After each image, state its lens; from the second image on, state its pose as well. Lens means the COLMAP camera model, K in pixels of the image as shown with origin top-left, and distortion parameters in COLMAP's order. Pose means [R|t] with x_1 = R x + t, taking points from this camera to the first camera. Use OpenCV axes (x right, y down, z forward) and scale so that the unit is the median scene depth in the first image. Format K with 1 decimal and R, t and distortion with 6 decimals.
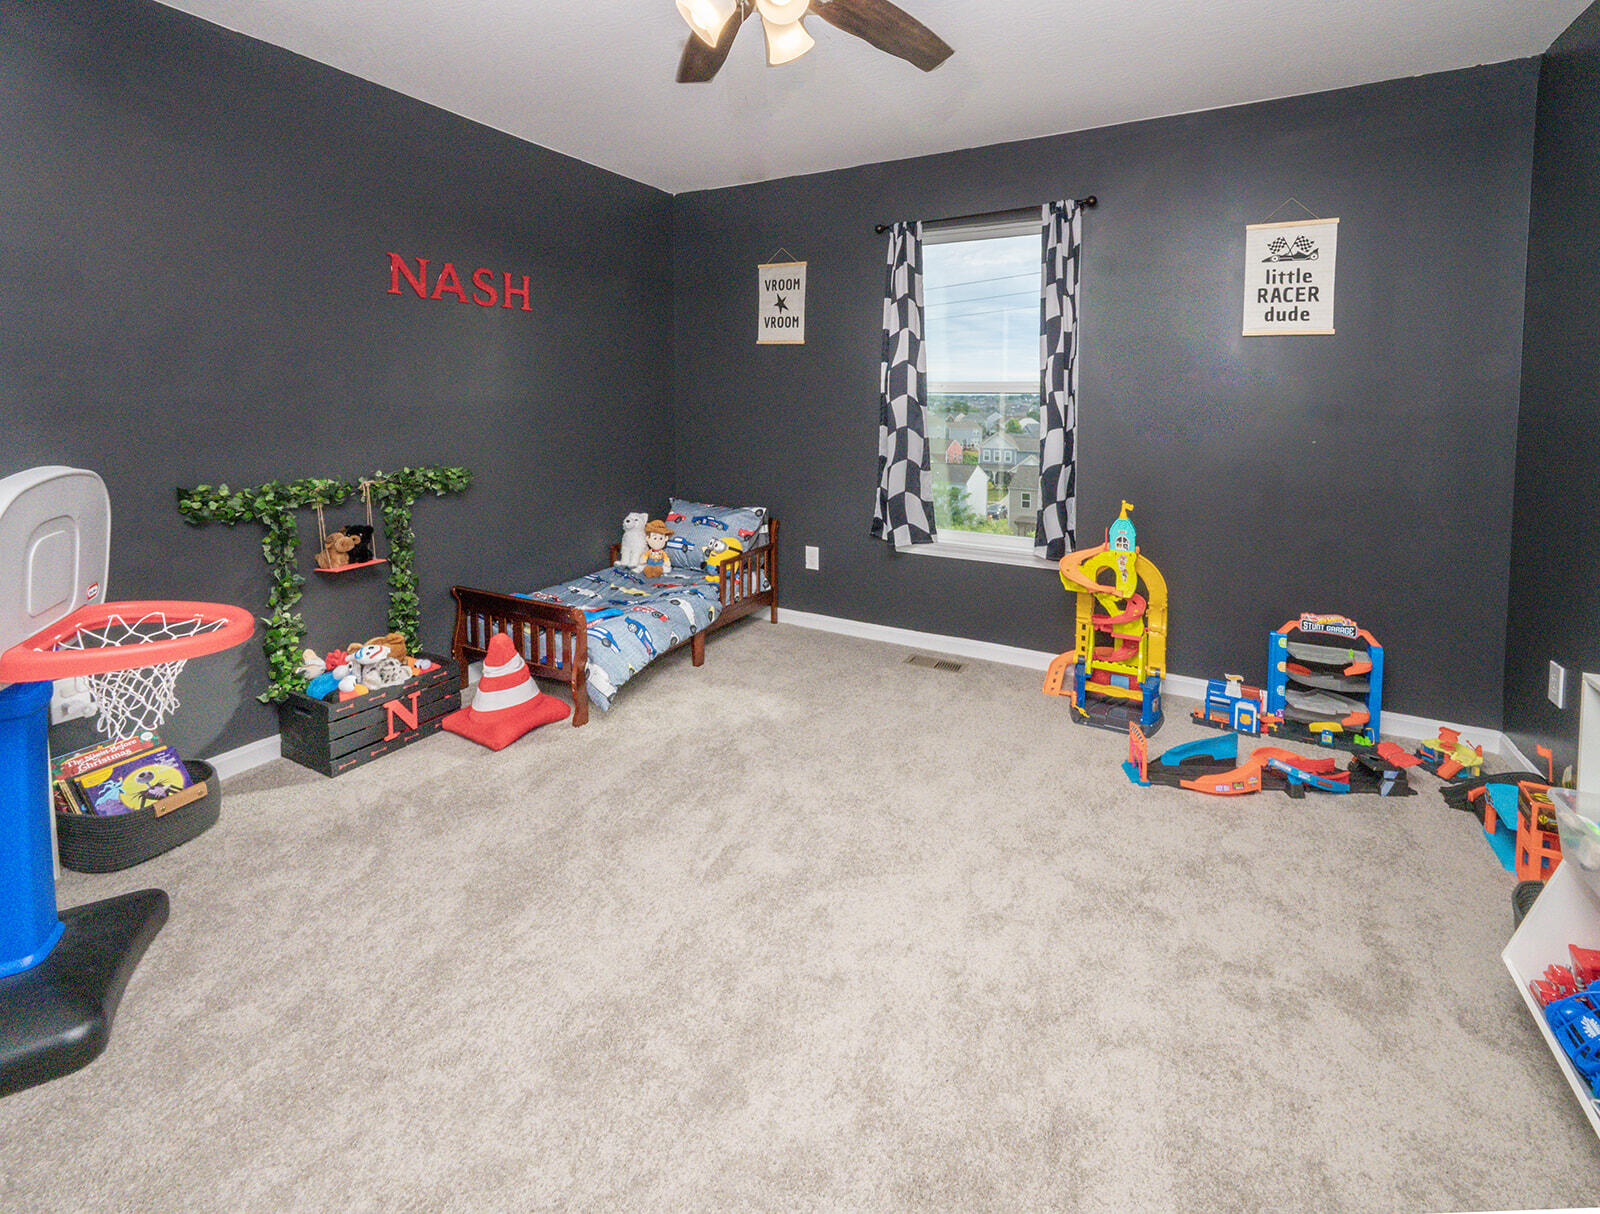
lens RADIAL K [[651.2, 0, 799.0], [0, 651.2, 617.9], [0, 0, 1]] dist [0.000160, -0.000241]
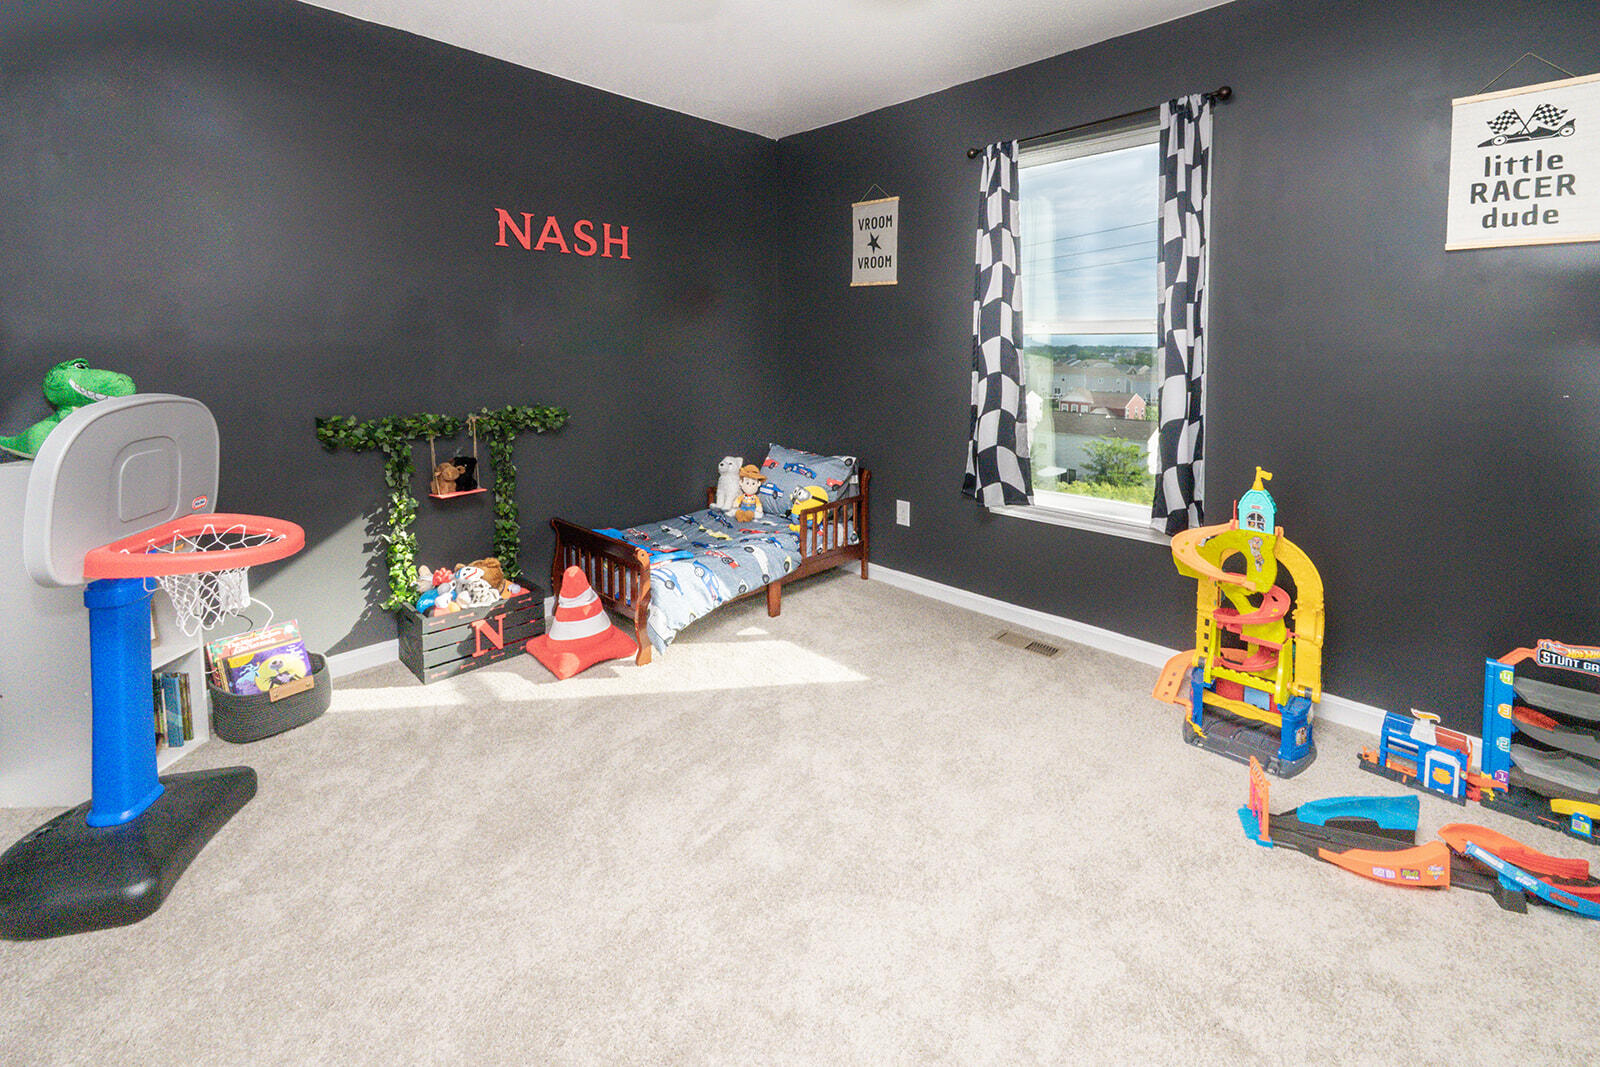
lens RADIAL K [[637.4, 0, 800.0], [0, 637.4, 533.5], [0, 0, 1]] dist [-0.002946, 0.000639]
pose [[0.963847, 0.073352, -0.256161, 0.156787], [-0.085283, 0.995715, -0.035767, -0.025019], [0.252440, 0.056320, 0.965972, 0.122475]]
